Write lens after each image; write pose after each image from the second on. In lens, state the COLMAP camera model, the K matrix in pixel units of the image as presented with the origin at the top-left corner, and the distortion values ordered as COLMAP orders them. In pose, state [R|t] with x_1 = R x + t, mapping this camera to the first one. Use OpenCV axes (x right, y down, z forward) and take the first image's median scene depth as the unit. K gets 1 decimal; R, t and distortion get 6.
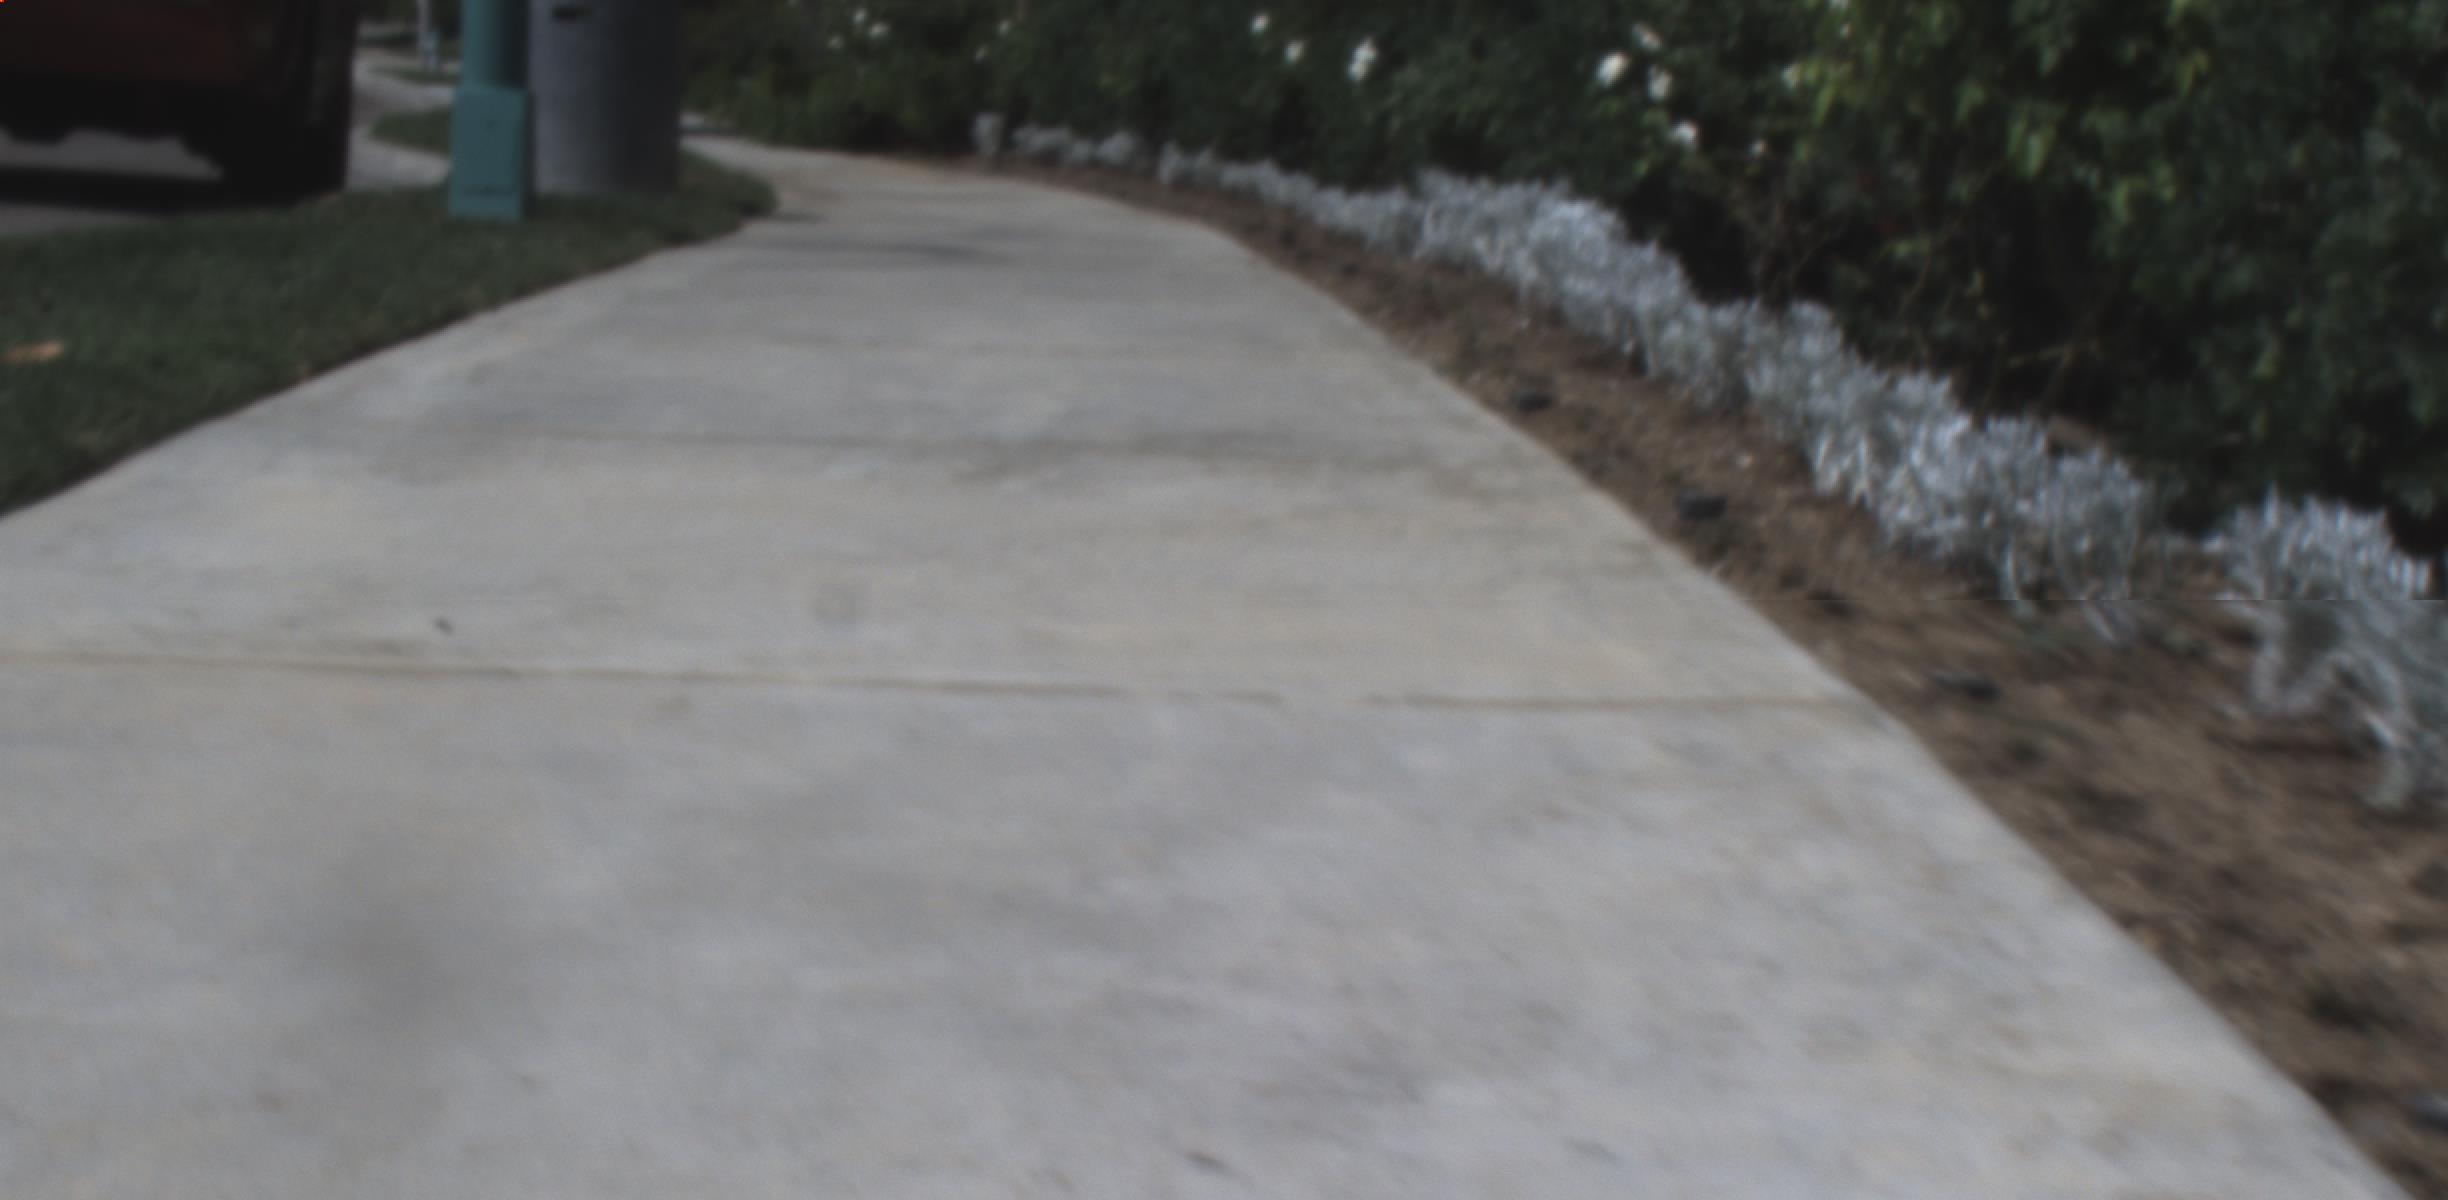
lens RADIAL K [[5157.1, 0, 1224.0], [0, 5157.1, 600.0], [0, 0, 1]] dist [-0.017406, -0.049665]
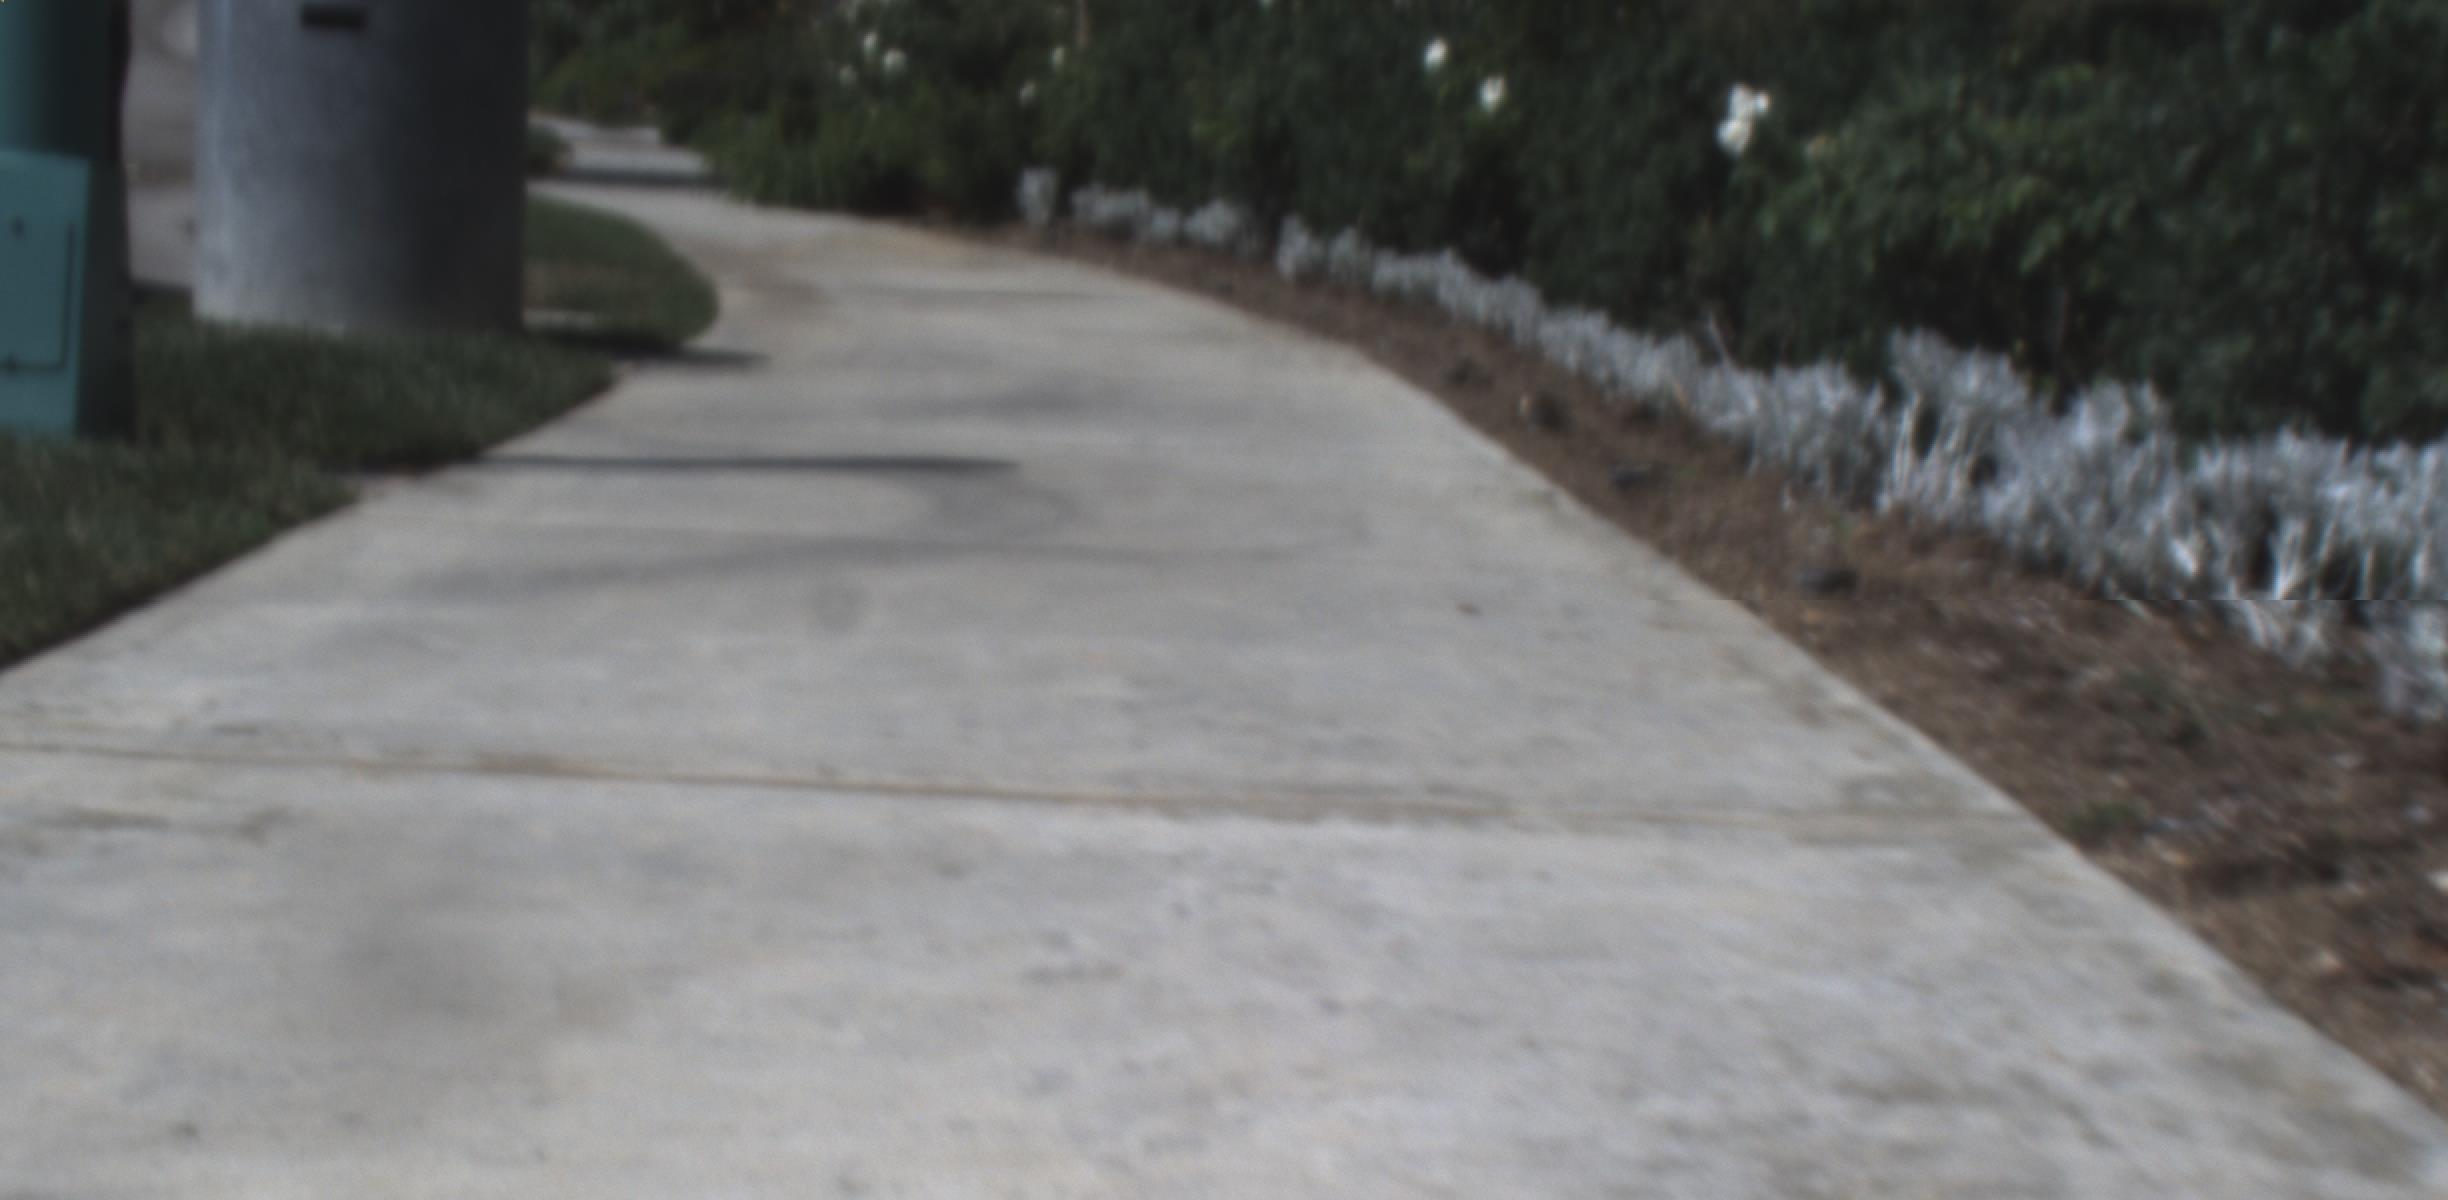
lens RADIAL K [[5157.1, 0, 1224.0], [0, 5157.1, 600.0], [0, 0, 1]] dist [-0.017406, -0.049665]
pose [[0.999919, 0.009380, -0.008572, -0.022875], [-0.009439, 0.999932, -0.006829, -0.053354], [0.008508, 0.006910, 0.999940, 0.495503]]
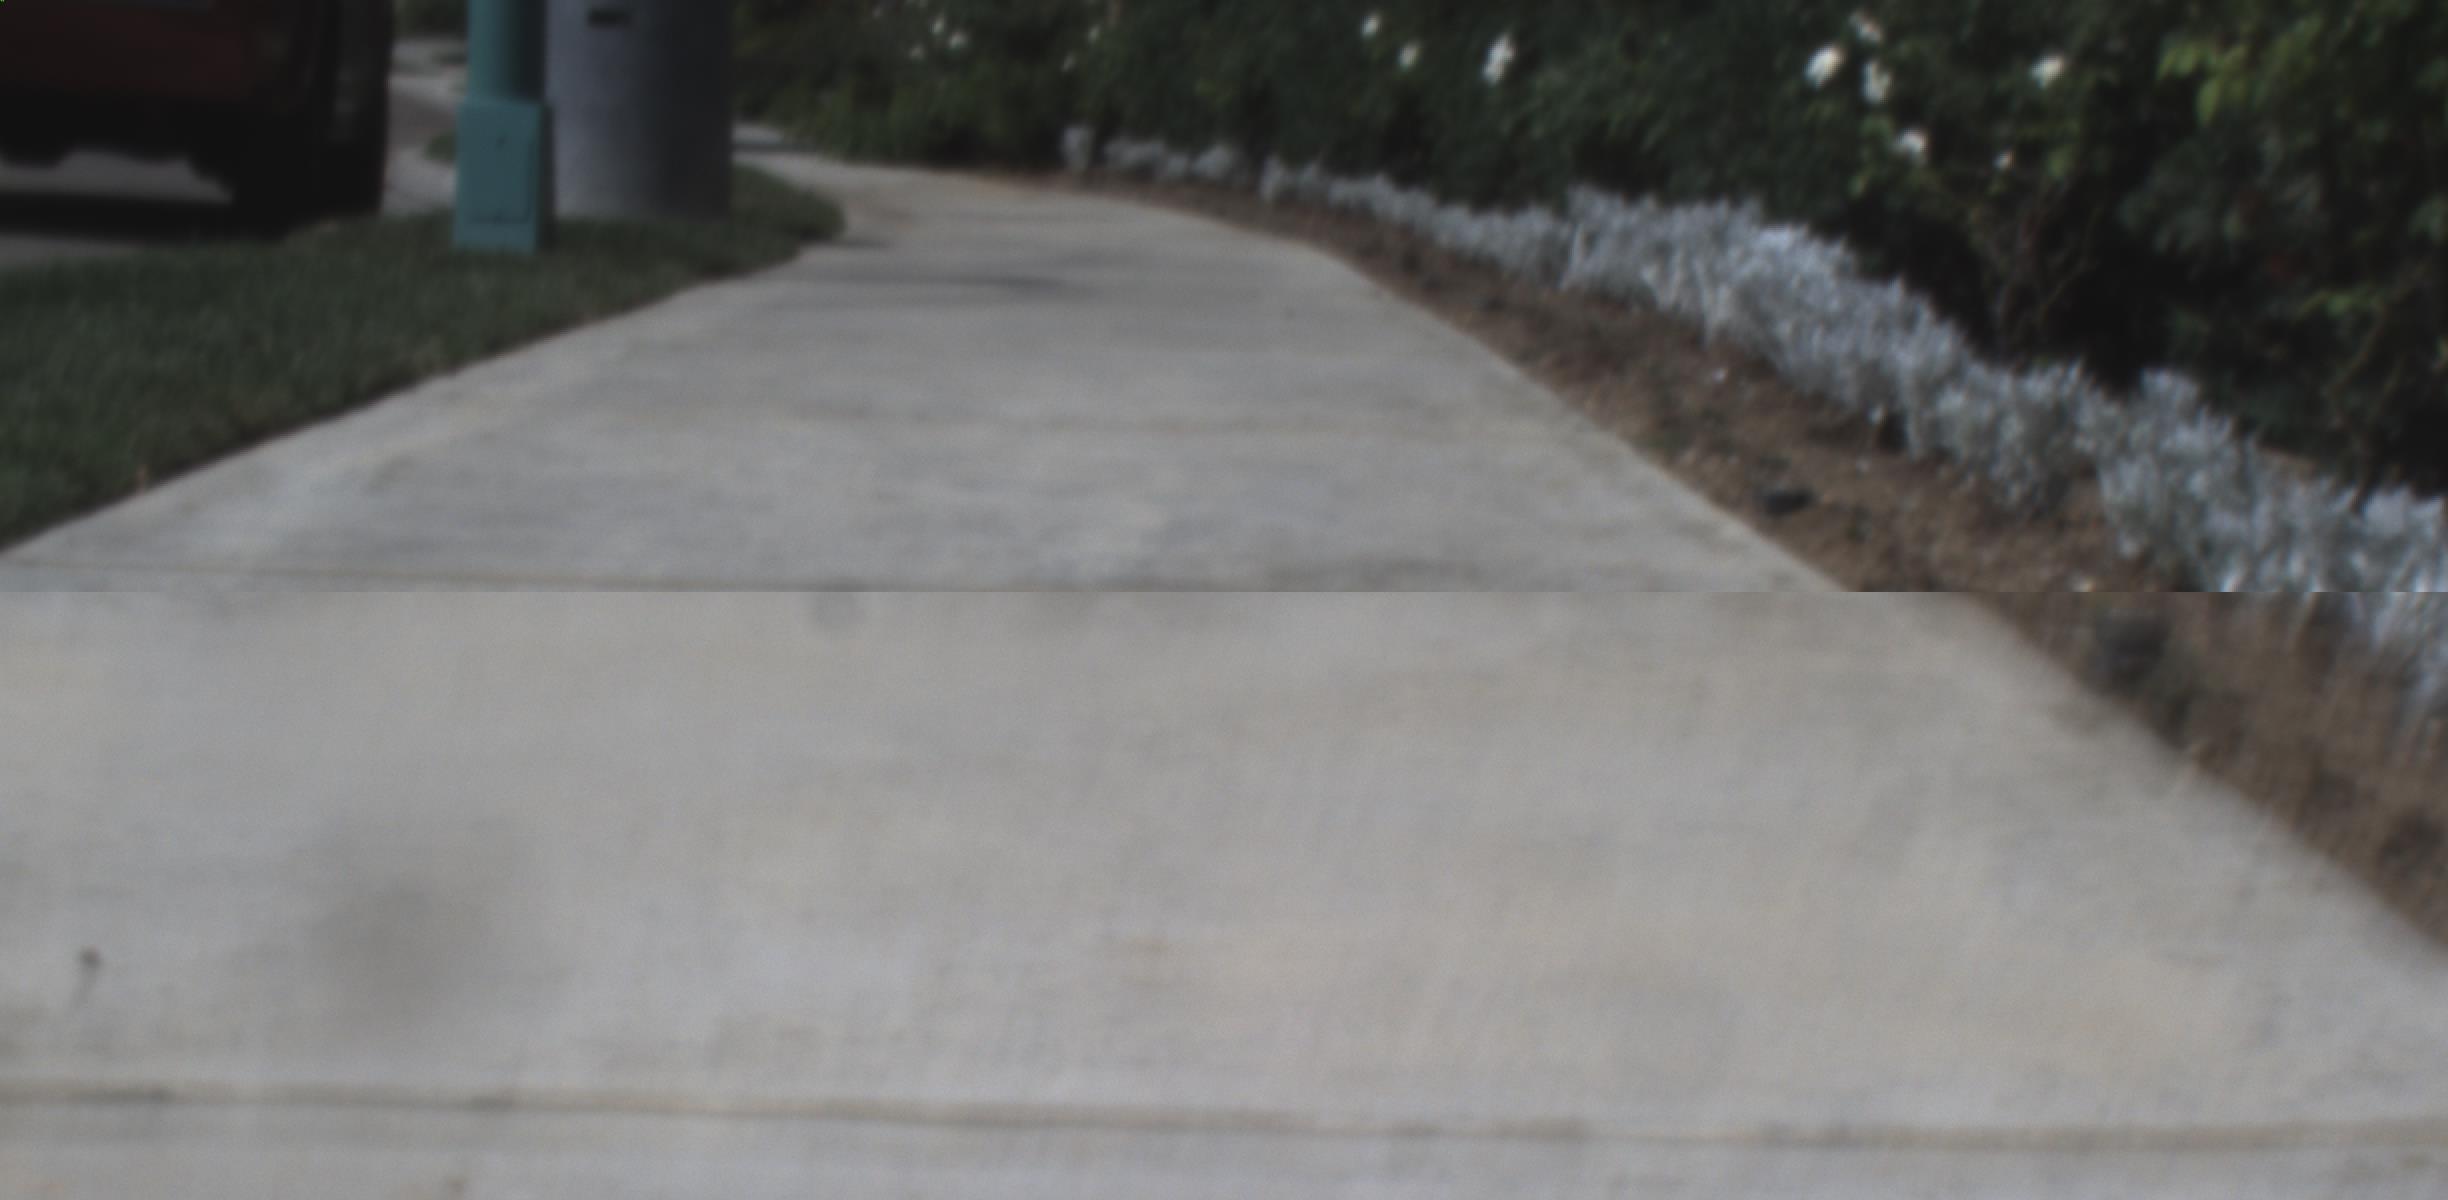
lens RADIAL K [[5157.1, 0, 1224.0], [0, 5157.1, 600.0], [0, 0, 1]] dist [-0.017406, -0.049665]
pose [[0.999817, -0.004876, -0.018510, -0.004314], [0.004835, 0.999986, -0.002262, -0.011793], [0.018521, 0.002172, 0.999826, 0.127393]]
